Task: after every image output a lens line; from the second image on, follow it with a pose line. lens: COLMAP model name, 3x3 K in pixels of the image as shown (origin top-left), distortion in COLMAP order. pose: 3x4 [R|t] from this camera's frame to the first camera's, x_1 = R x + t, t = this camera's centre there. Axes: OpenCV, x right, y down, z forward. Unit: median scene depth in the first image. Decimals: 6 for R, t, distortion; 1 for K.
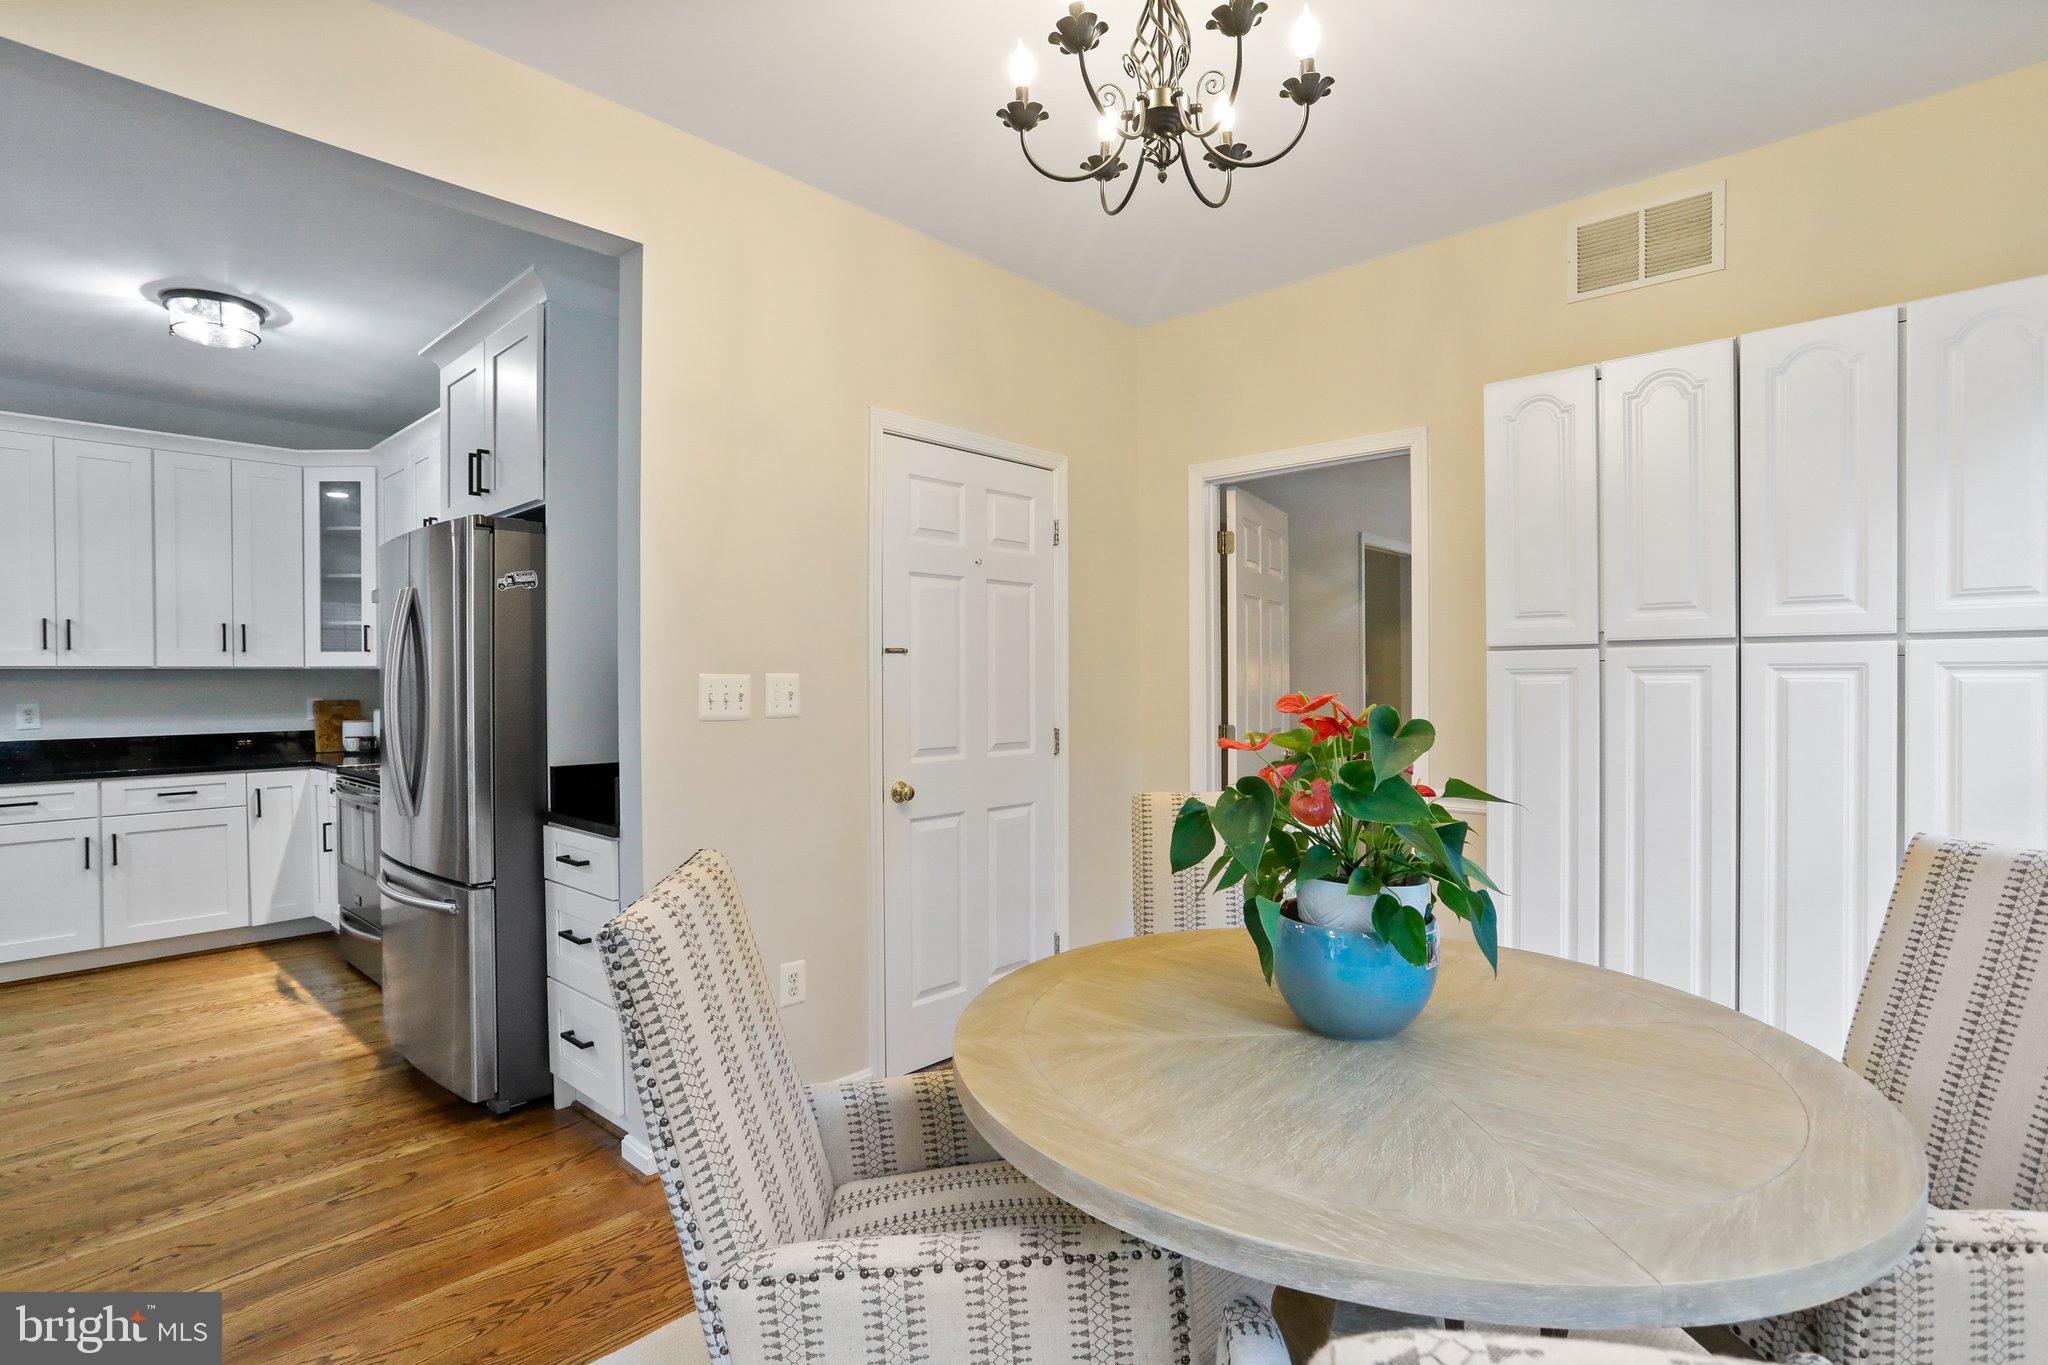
lens RADIAL K [[996.0, 0, 1030.8], [0, 996.0, 693.2], [0, 0, 1]] dist [-0.027262, 0.014912]
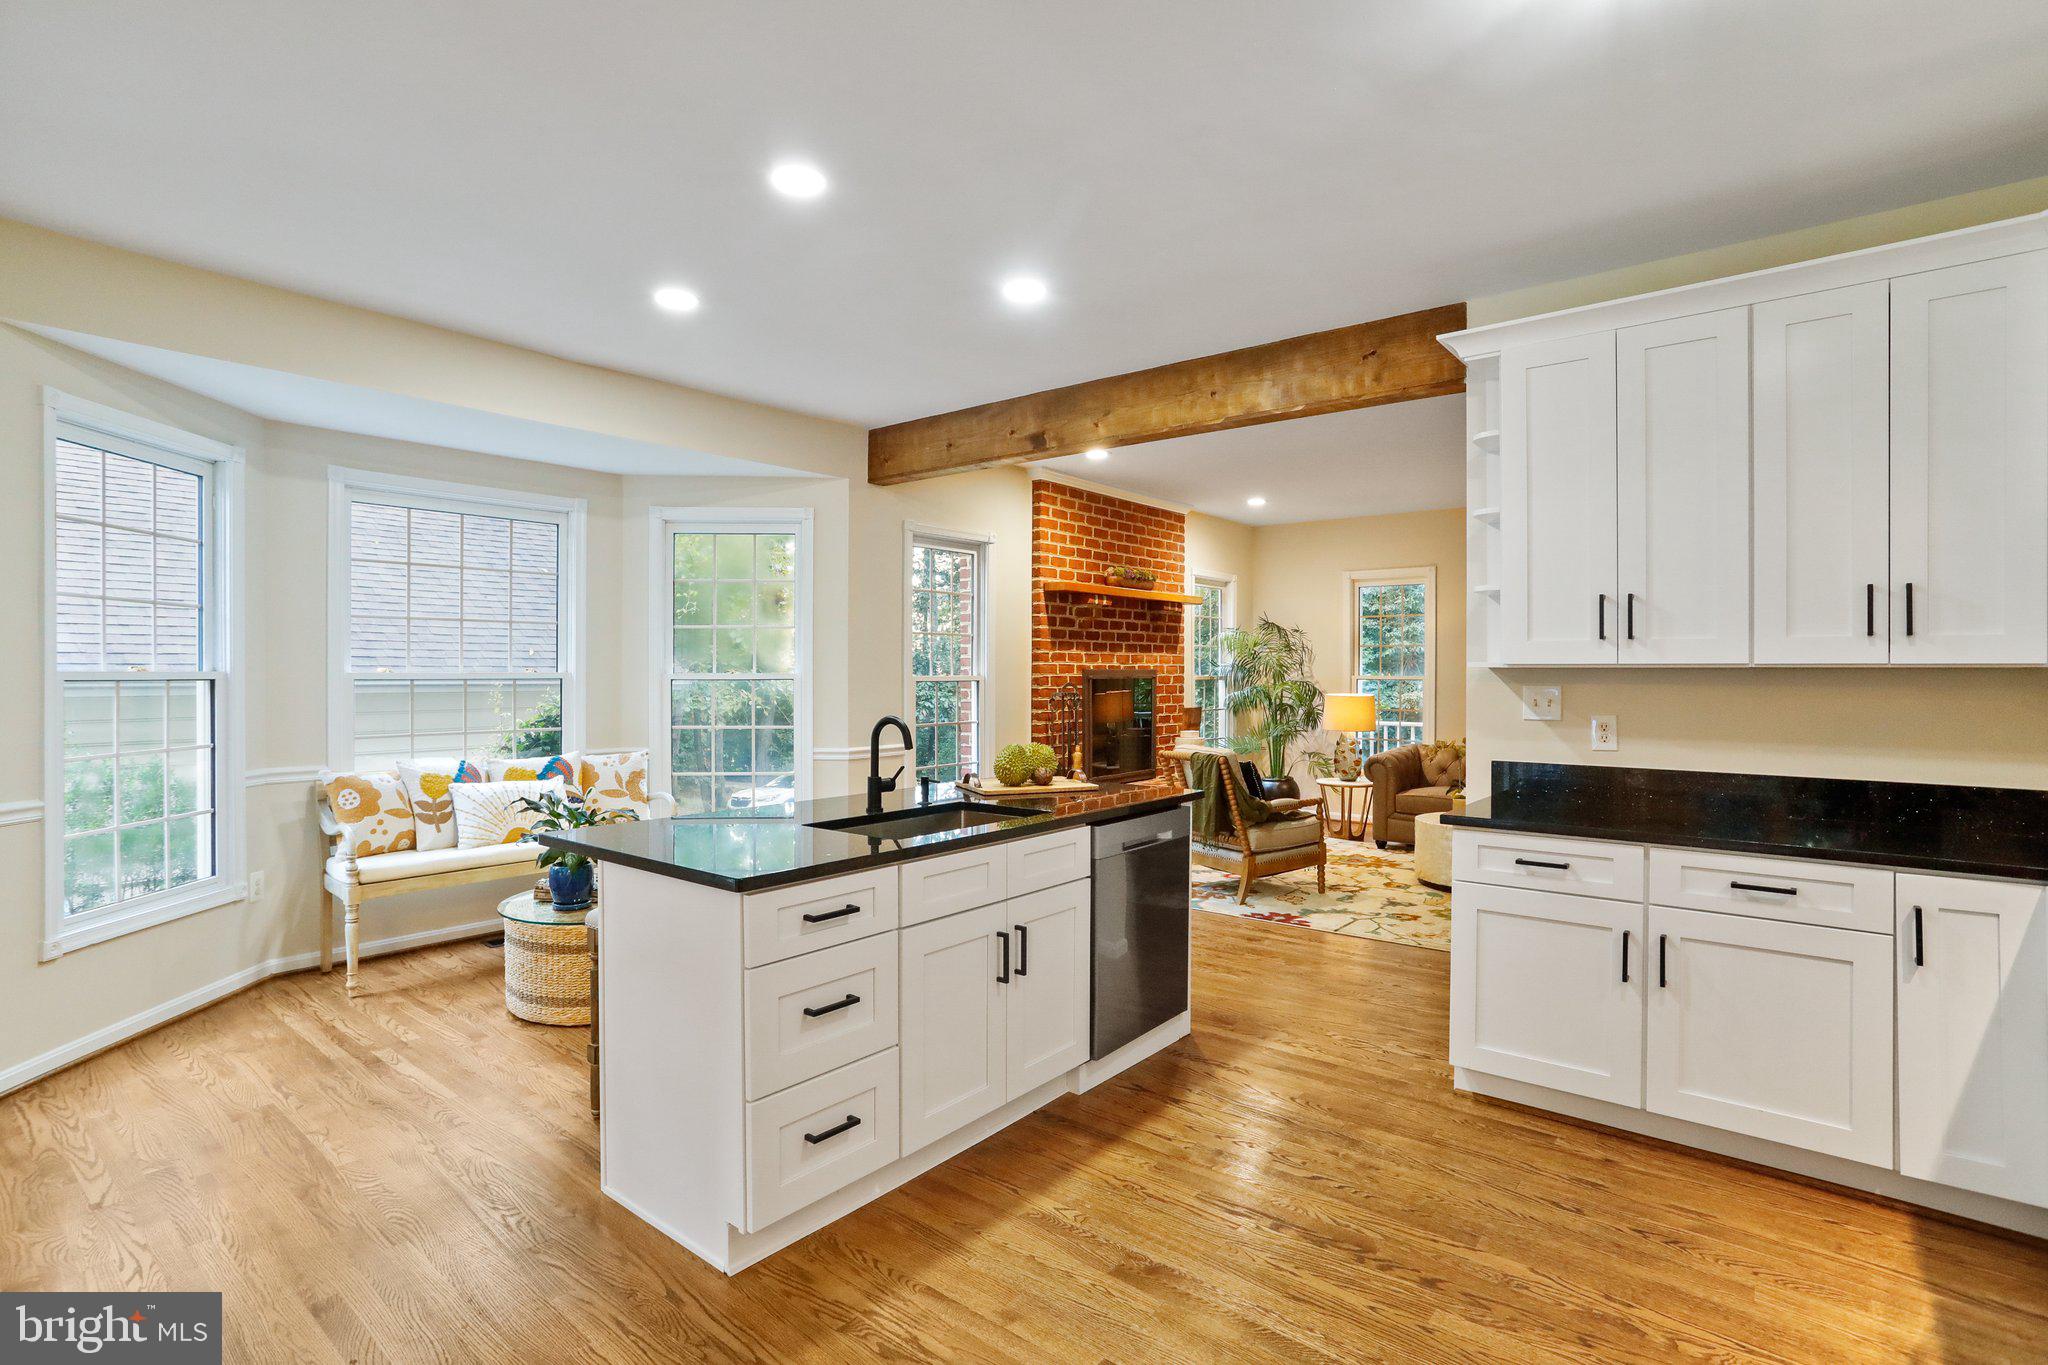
lens RADIAL K [[996.0, 0, 995.8], [0, 996.0, 666.2], [0, 0, 1]] dist [-0.027262, 0.014912]
pose [[0.047452, 0.003297, -0.998868, -0.308374], [-0.018774, 0.999821, 0.002409, -0.018339], [0.998697, 0.018639, 0.047505, 0.507602]]
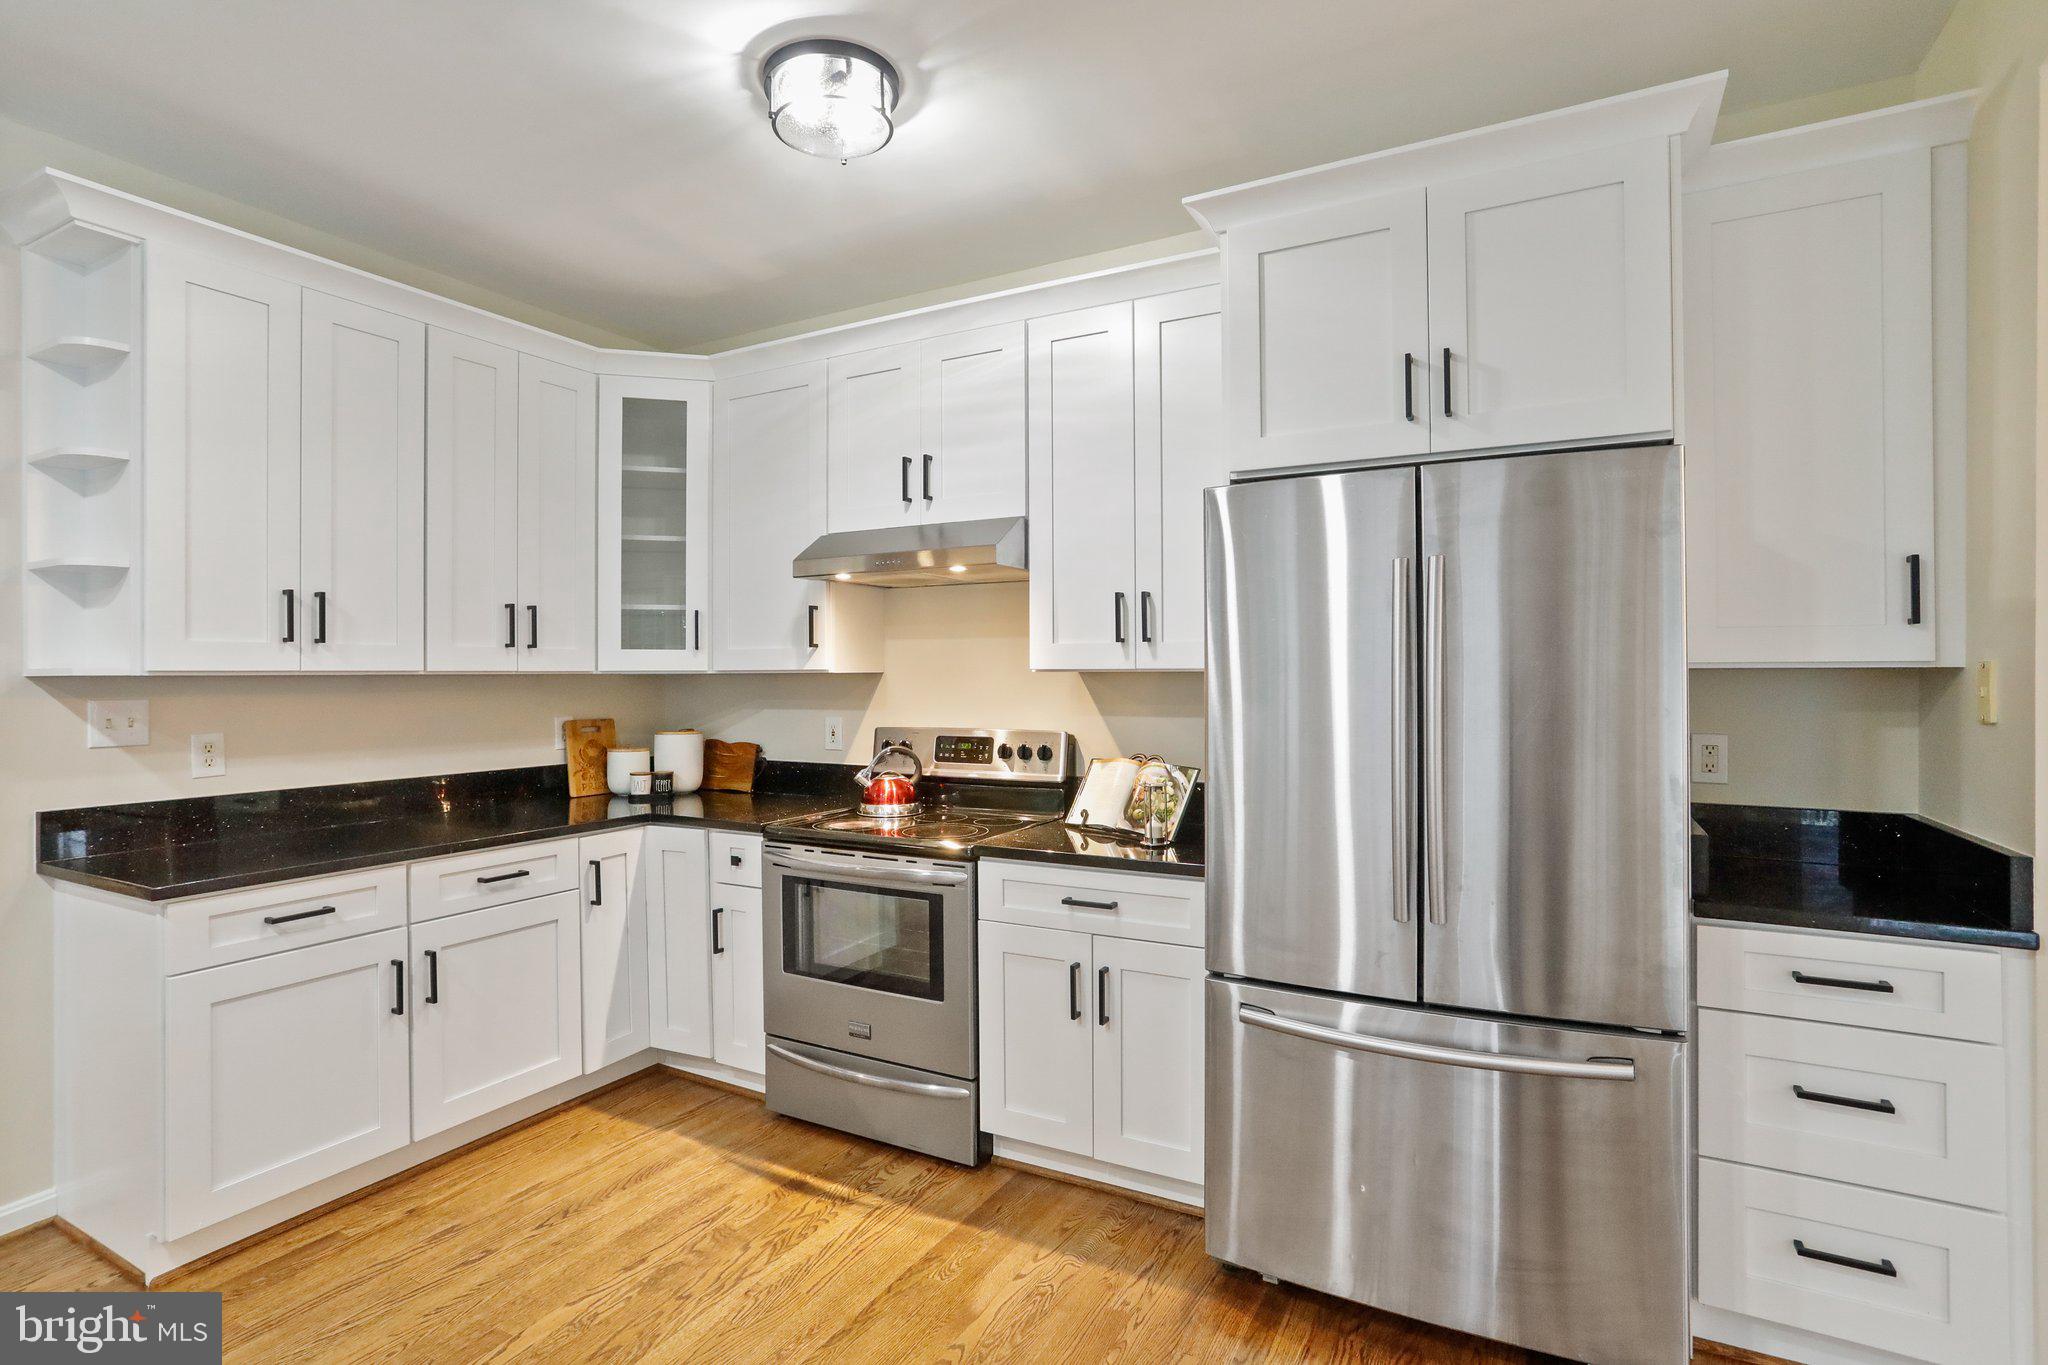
lens RADIAL K [[996.0, 0, 1038.0], [0, 996.0, 673.7], [0, 0, 1]] dist [-0.027262, 0.014912]
pose [[0.968764, 0.002078, 0.247977, -0.669398], [0.003069, 0.999788, -0.020367, -0.011387], [-0.247966, 0.020492, 0.968552, 0.297811]]
